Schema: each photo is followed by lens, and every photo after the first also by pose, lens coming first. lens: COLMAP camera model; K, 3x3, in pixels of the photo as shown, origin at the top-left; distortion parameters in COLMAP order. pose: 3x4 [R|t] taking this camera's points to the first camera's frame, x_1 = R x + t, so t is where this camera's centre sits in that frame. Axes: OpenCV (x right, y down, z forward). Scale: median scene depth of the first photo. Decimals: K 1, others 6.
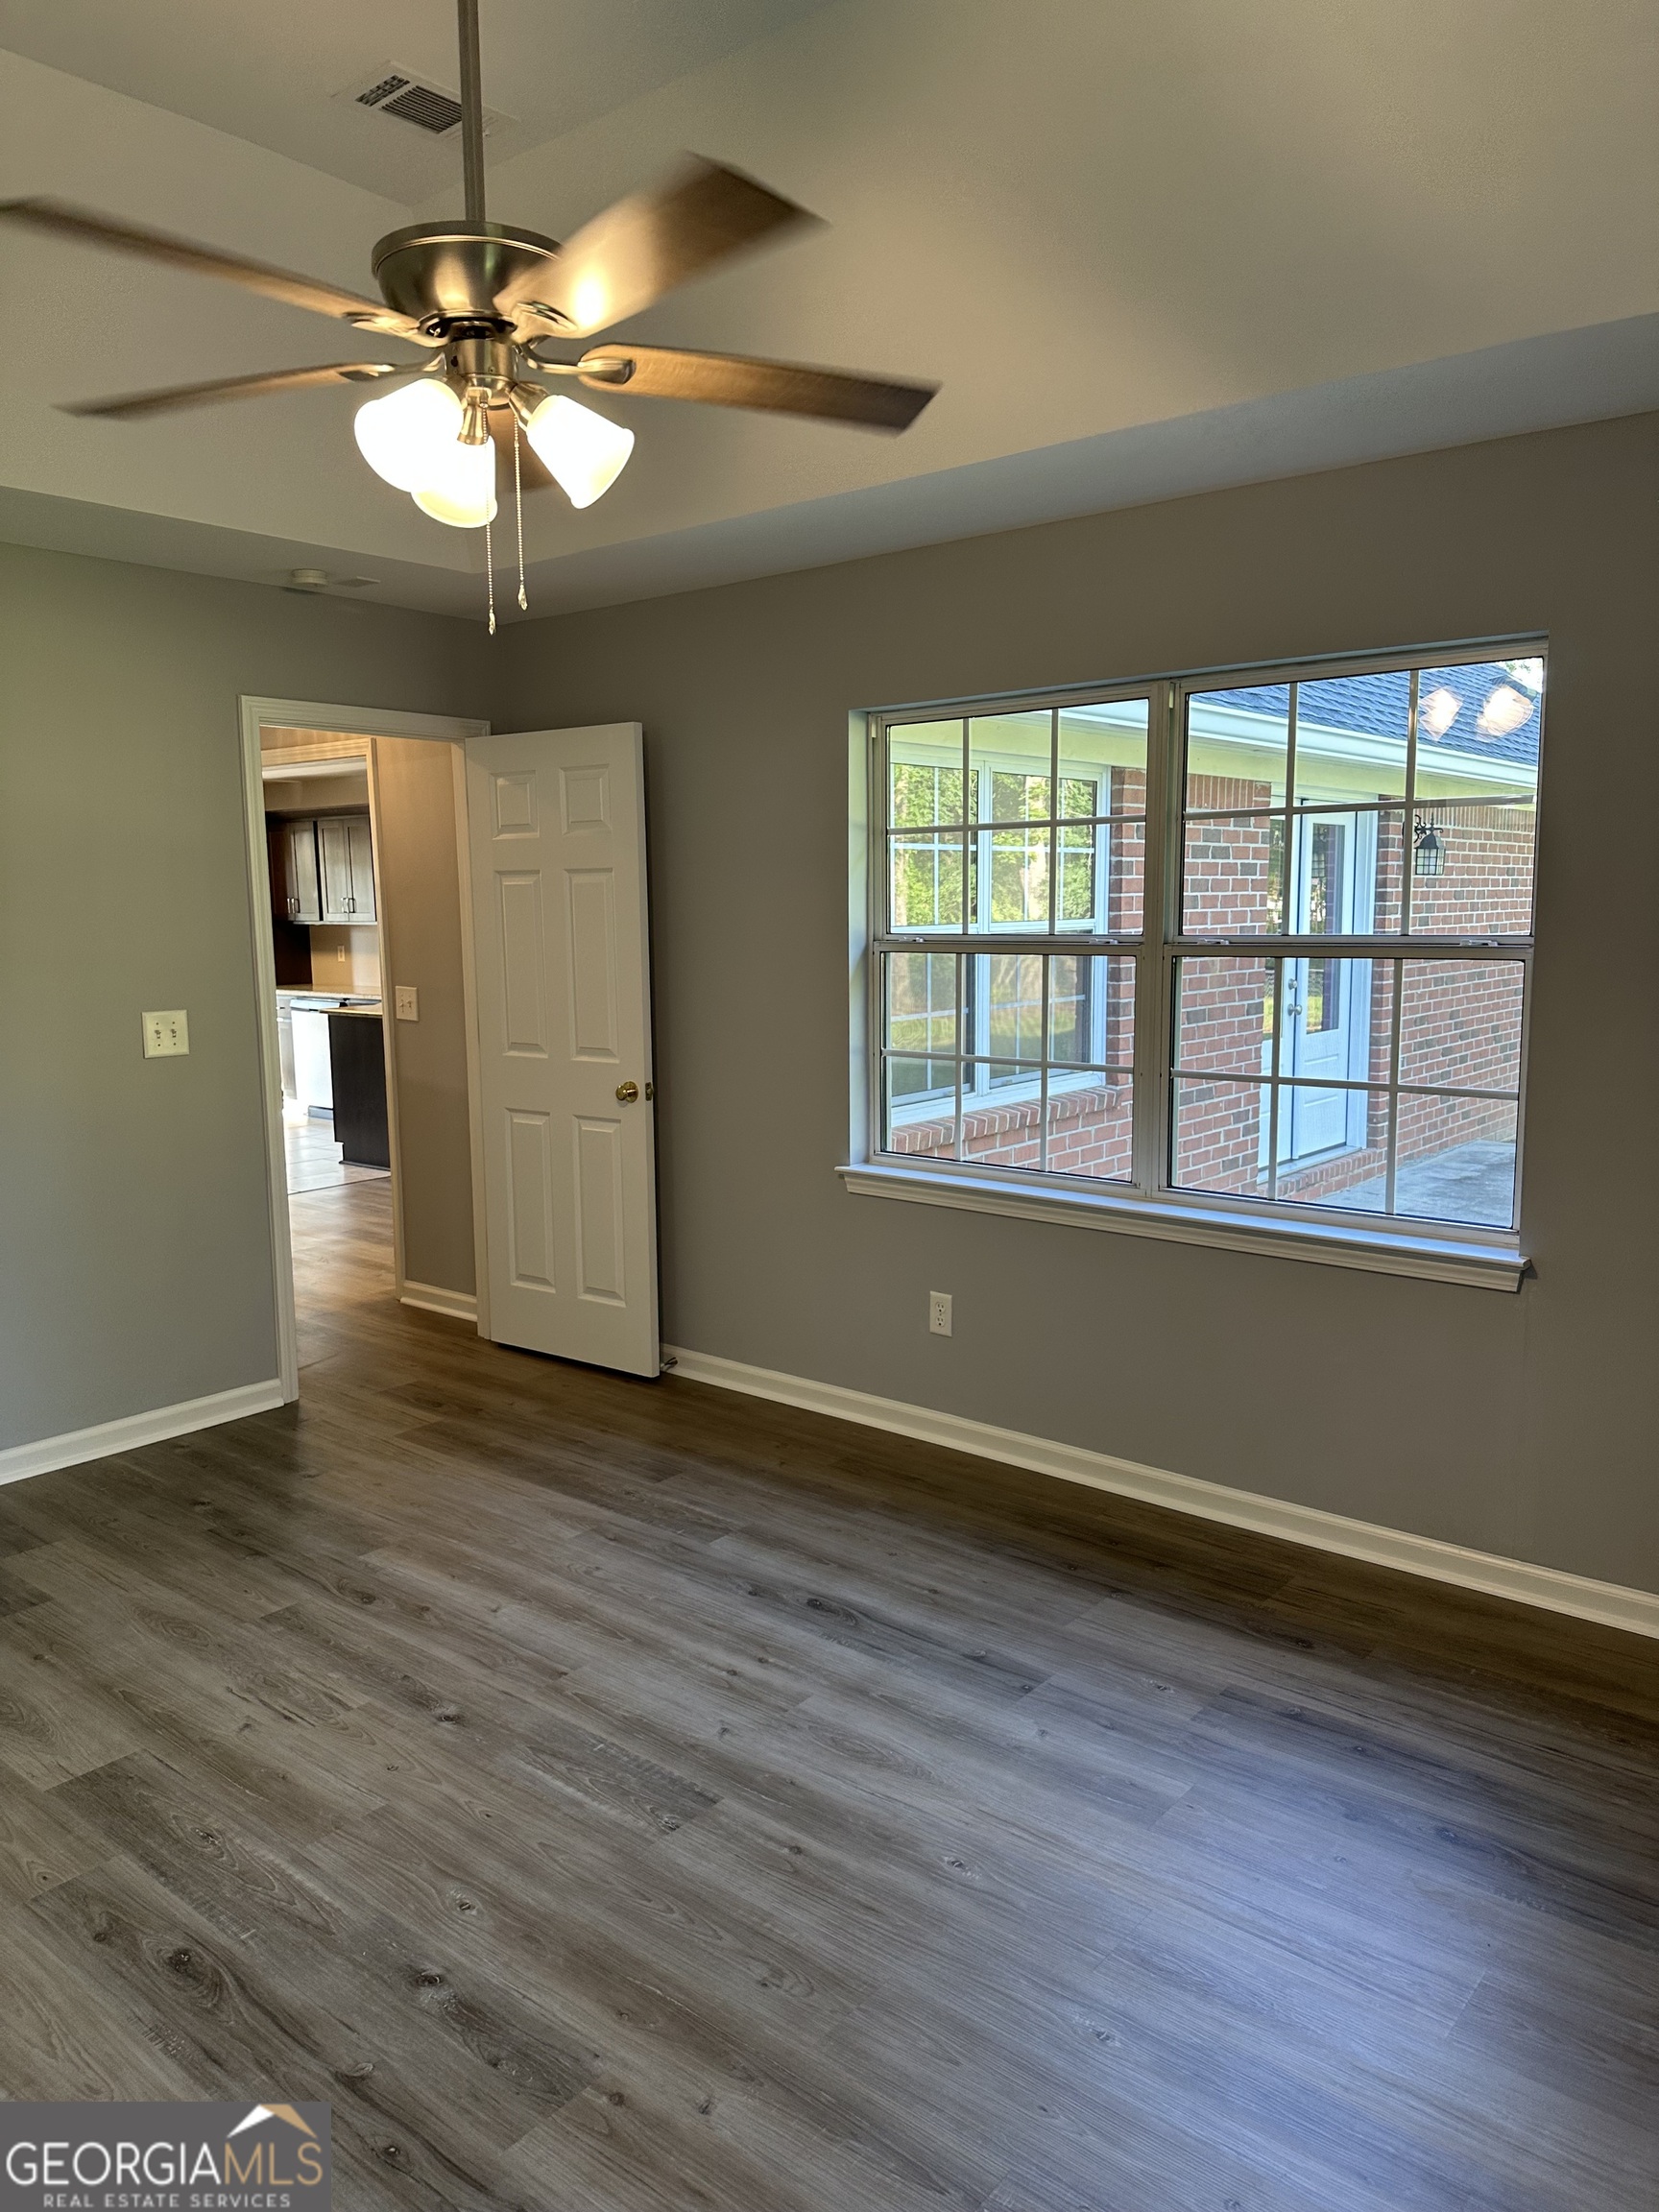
lens RADIAL K [[1559.7, 0, 829.5], [0, 1559.7, 1106.0], [0, 0, 1]] dist [-0.007722, -0.004983]
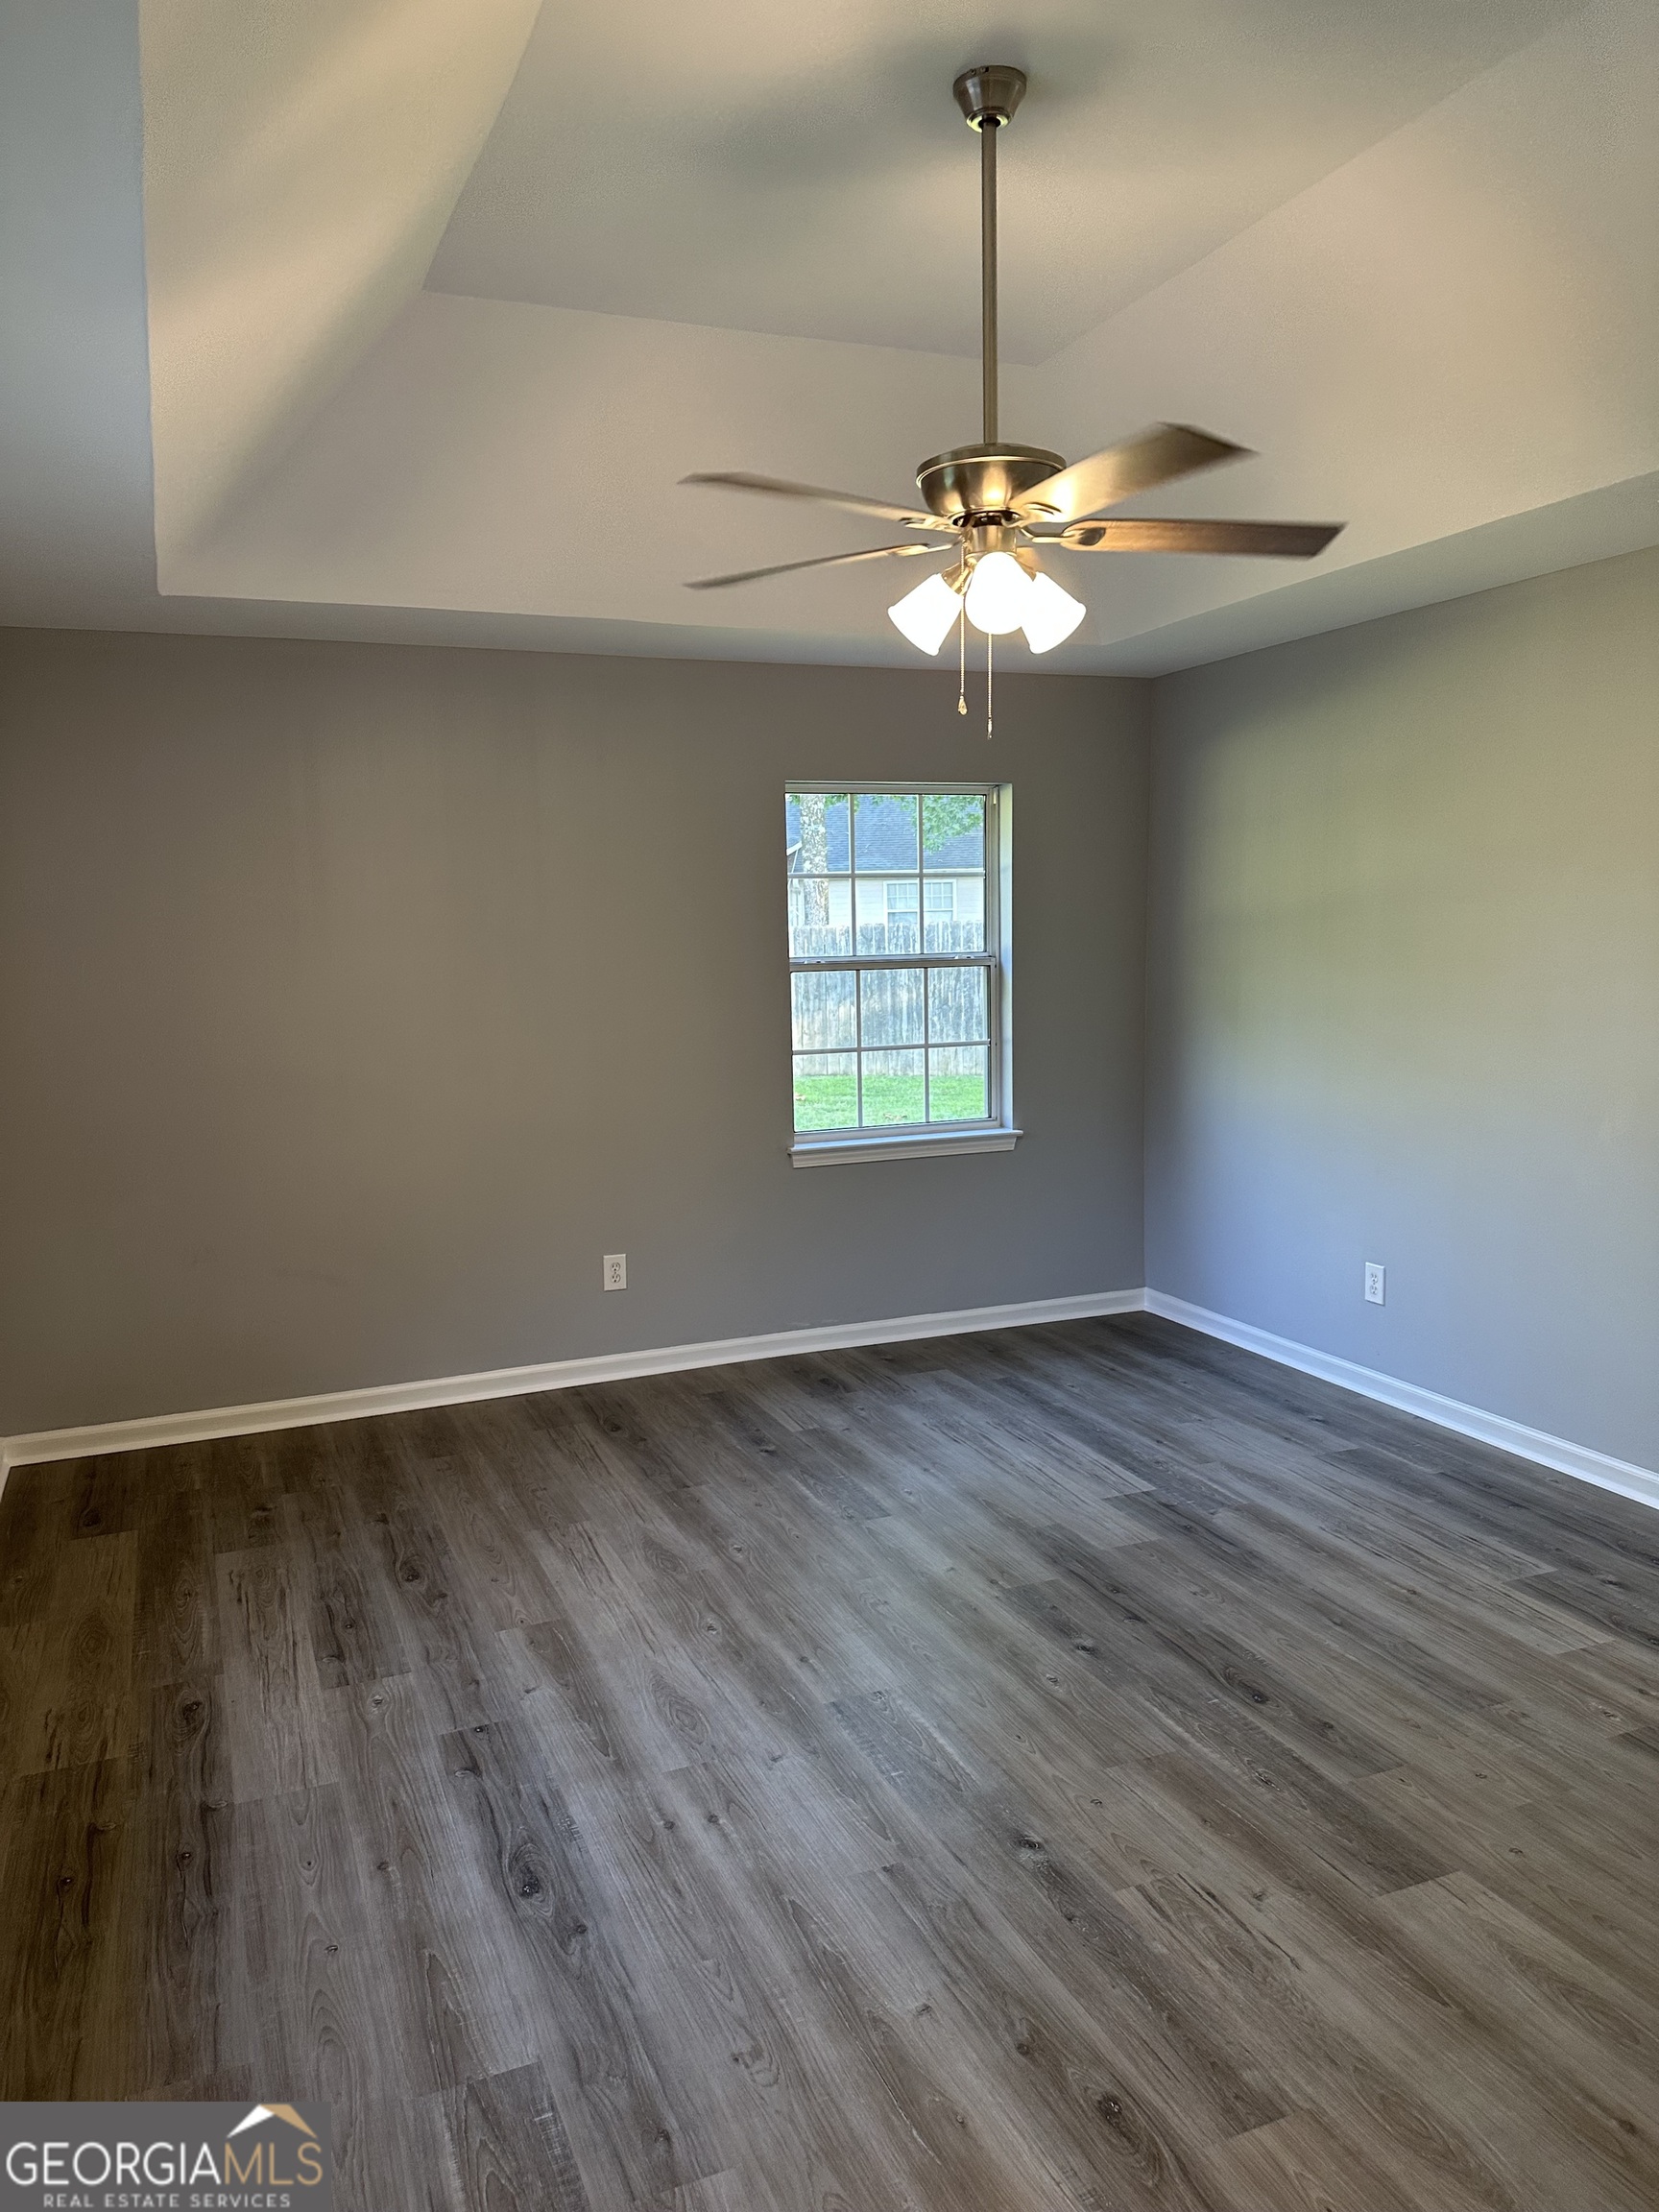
lens RADIAL K [[1559.7, 0, 829.5], [0, 1559.7, 1106.0], [0, 0, 1]] dist [-0.007722, -0.004983]
pose [[-0.884093, -0.028885, 0.466418, -0.534221], [0.091613, 0.968007, 0.233602, -0.230729], [-0.458244, 0.249256, -0.853161, 1.669834]]
